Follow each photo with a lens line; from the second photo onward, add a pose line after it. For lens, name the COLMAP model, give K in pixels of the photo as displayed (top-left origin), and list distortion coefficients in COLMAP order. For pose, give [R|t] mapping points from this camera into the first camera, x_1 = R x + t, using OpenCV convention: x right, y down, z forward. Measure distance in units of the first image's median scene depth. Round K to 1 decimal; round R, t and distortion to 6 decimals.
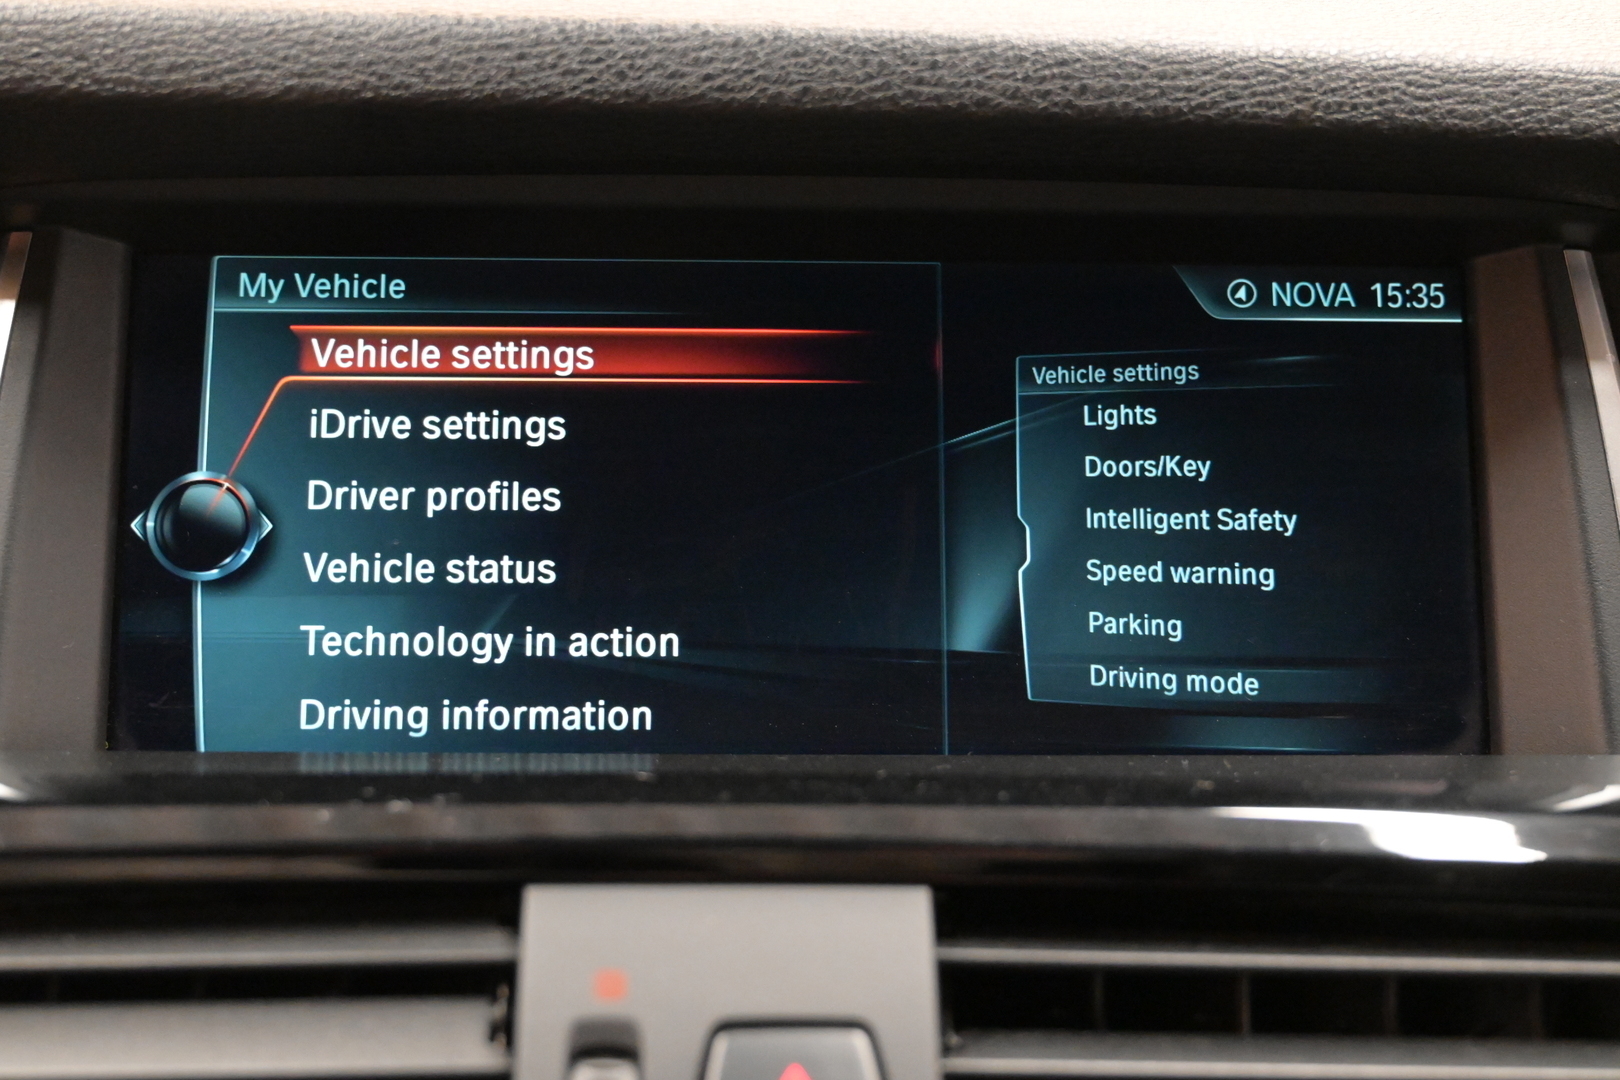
lens RADIAL K [[2475.4, 0, 803.3], [0, 2475.4, 532.3], [0, 0, 1]] dist [-0.012957, 0.000000]
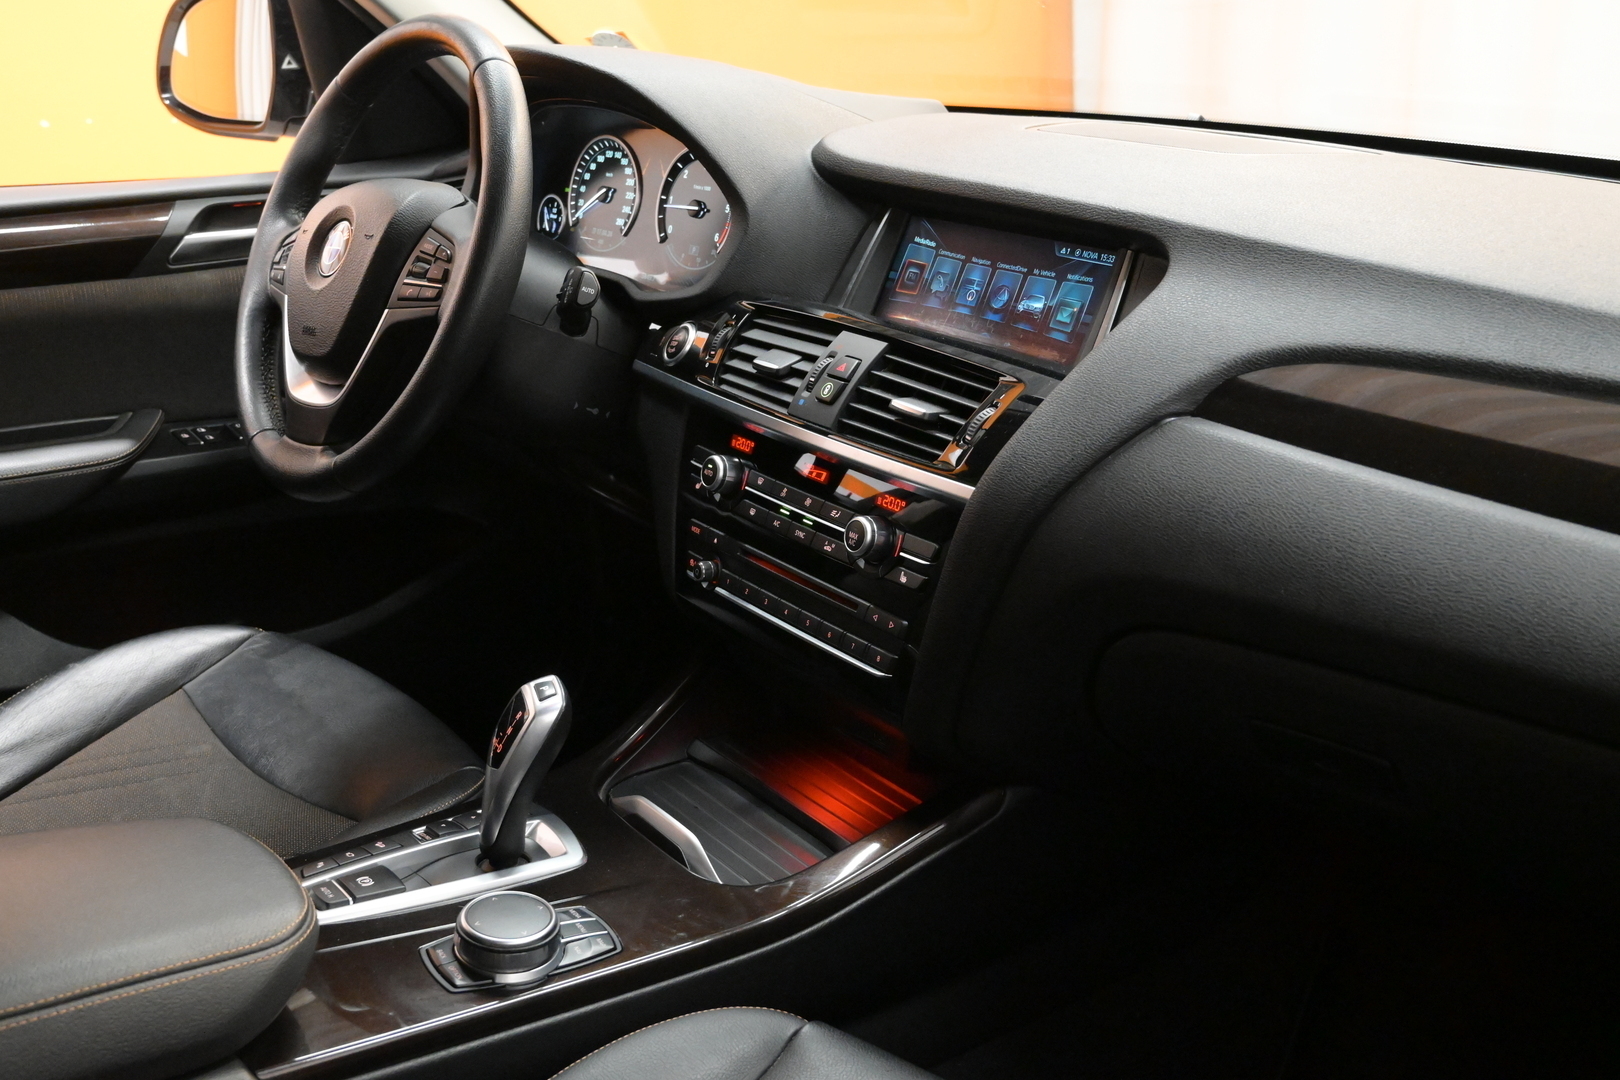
lens RADIAL K [[1670.4, 0, 812.8], [0, 1670.4, 527.4], [0, 0, 1]] dist [-0.014455, 0.000000]
pose [[0.549258, 0.247013, -0.798310, 2.542871], [-0.199144, 0.966482, 0.162033, -0.020485], [0.811577, 0.069981, 0.580039, -1.033200]]
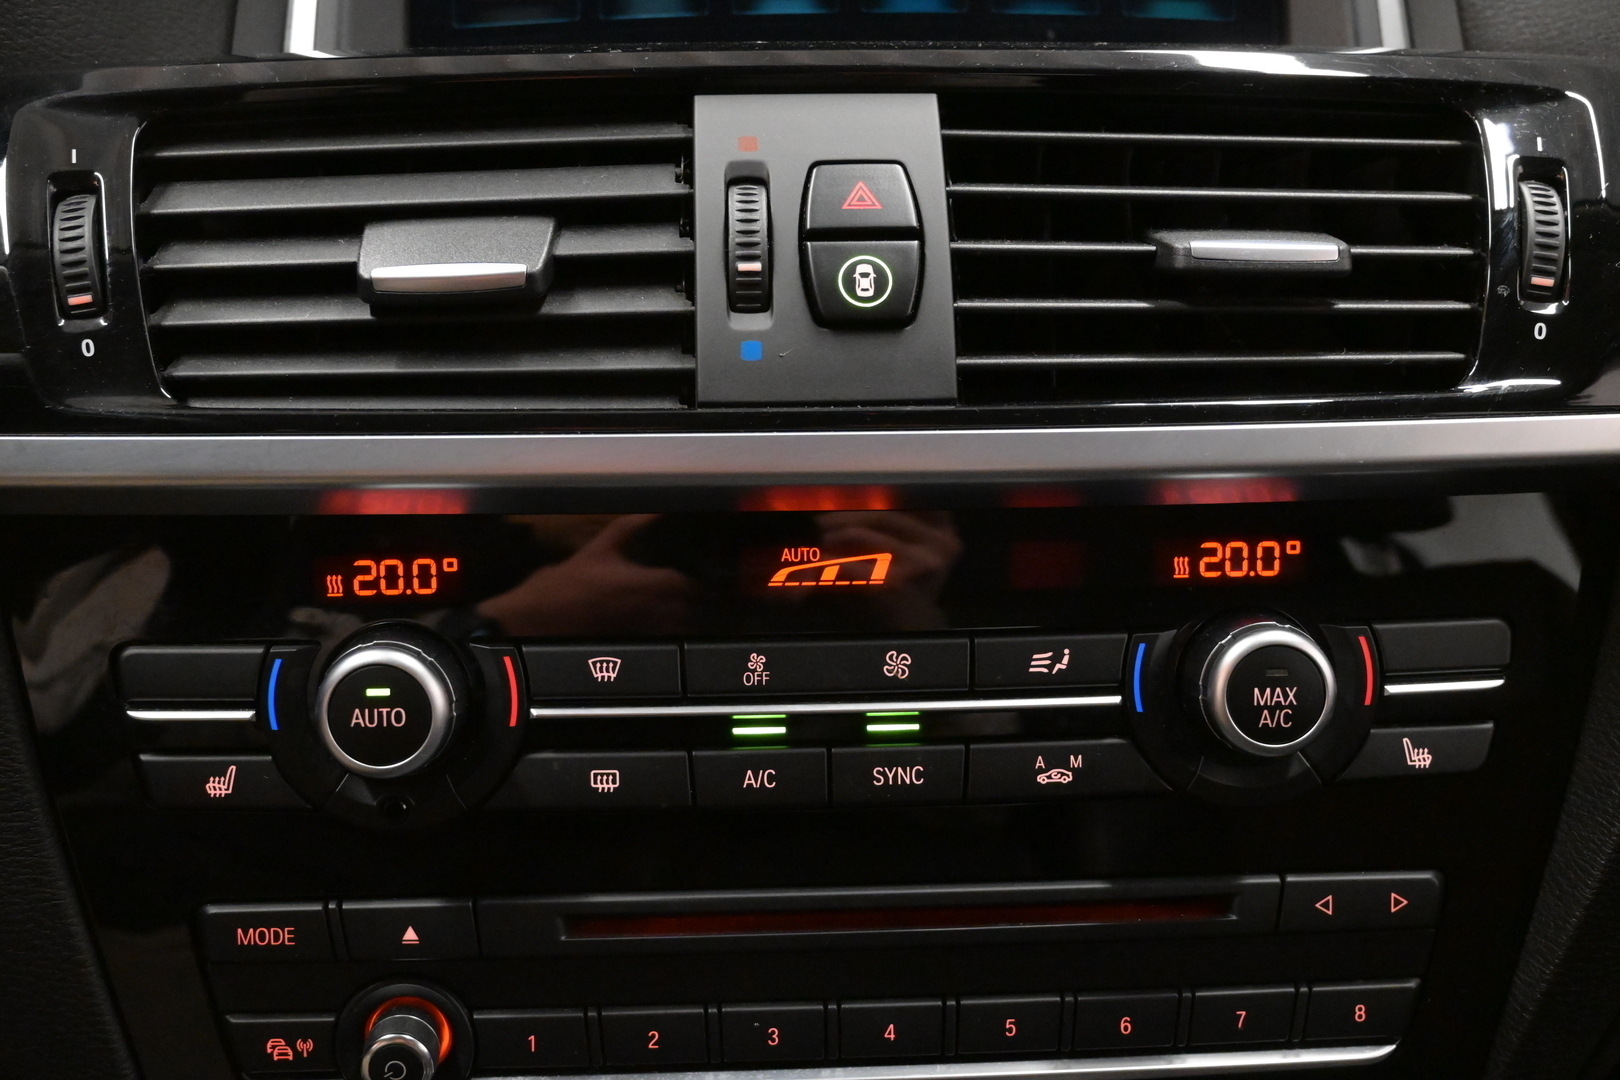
lens RADIAL K [[1870.4, 0, 802.4], [0, 1870.4, 529.3], [0, 0, 1]] dist [-0.010268, 0.000000]
pose [[0.999760, -0.021894, 0.001219, -0.040980], [0.021546, 0.991144, 0.131034, 0.230994], [-0.004077, -0.130976, 0.991377, -0.246680]]
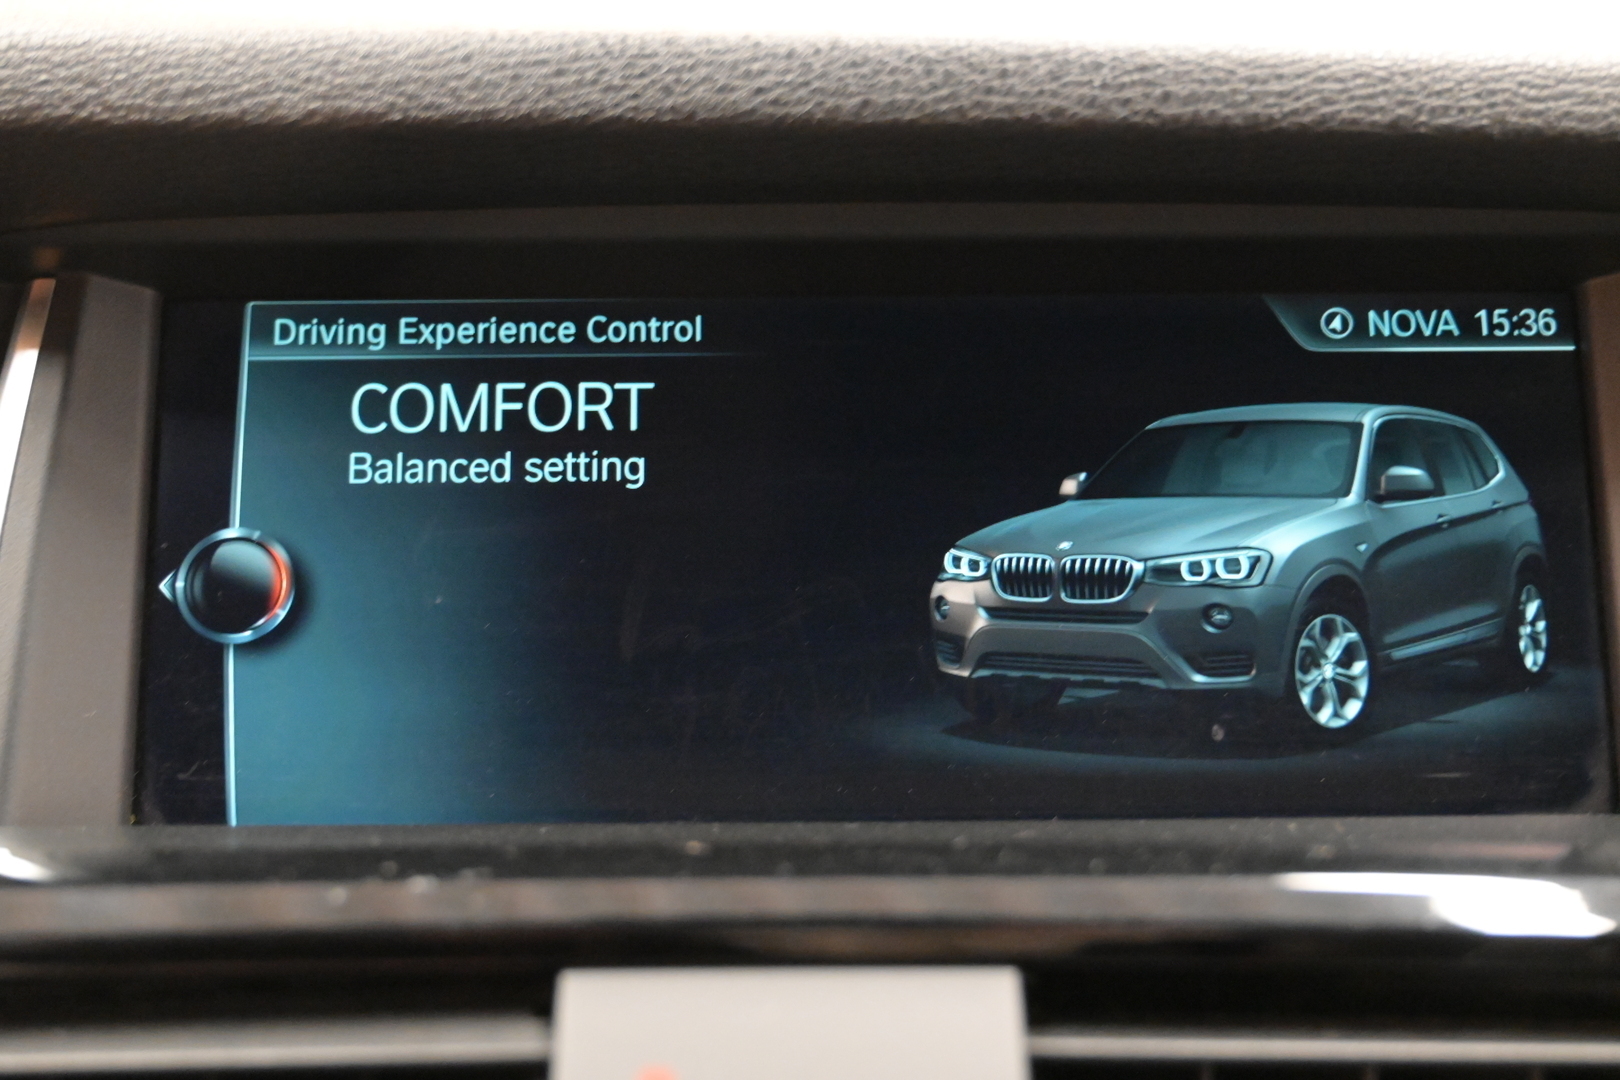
lens RADIAL K [[2287.5, 0, 804.5], [0, 2287.5, 542.7], [0, 0, 1]] dist [-0.014769, 0.000000]
pose [[0.999281, -0.015033, -0.034793, 0.005327], [0.013874, 0.999349, -0.033309, 0.014292], [0.035271, 0.032802, 0.998839, 0.149059]]
